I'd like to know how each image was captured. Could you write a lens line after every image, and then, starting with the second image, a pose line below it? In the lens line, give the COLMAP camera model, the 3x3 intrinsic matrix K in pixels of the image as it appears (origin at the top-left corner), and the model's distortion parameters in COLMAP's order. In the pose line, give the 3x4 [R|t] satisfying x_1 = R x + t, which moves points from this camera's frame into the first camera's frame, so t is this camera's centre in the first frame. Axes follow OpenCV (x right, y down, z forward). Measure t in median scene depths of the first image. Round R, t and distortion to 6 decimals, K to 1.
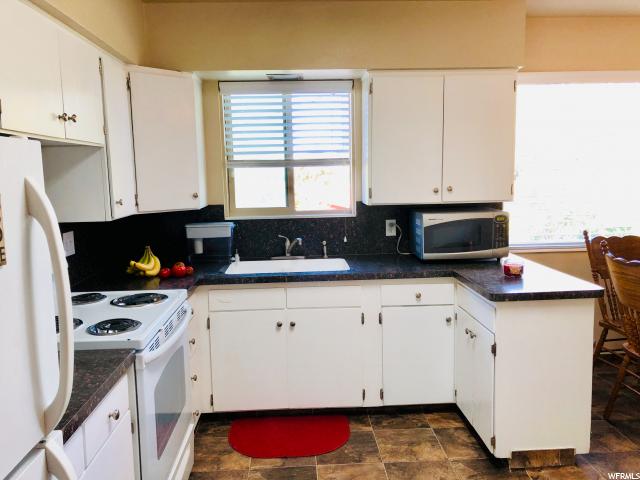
lens RADIAL K [[526.5, 0, 320.3], [0, 526.5, 236.7], [0, 0, 1]] dist [0.067630, -0.081891]
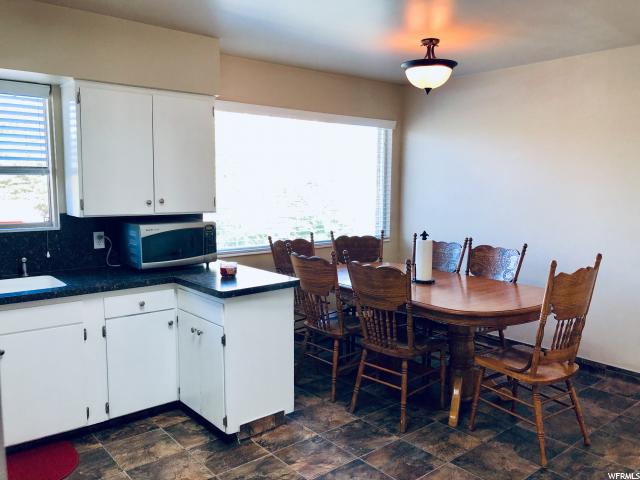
lens RADIAL K [[526.5, 0, 320.3], [0, 526.5, 236.7], [0, 0, 1]] dist [0.067630, -0.081891]
pose [[0.803197, -0.038169, 0.594490, -0.145143], [0.050454, 0.998718, -0.004046, 0.001792], [-0.593574, 0.033244, 0.804093, -0.046539]]
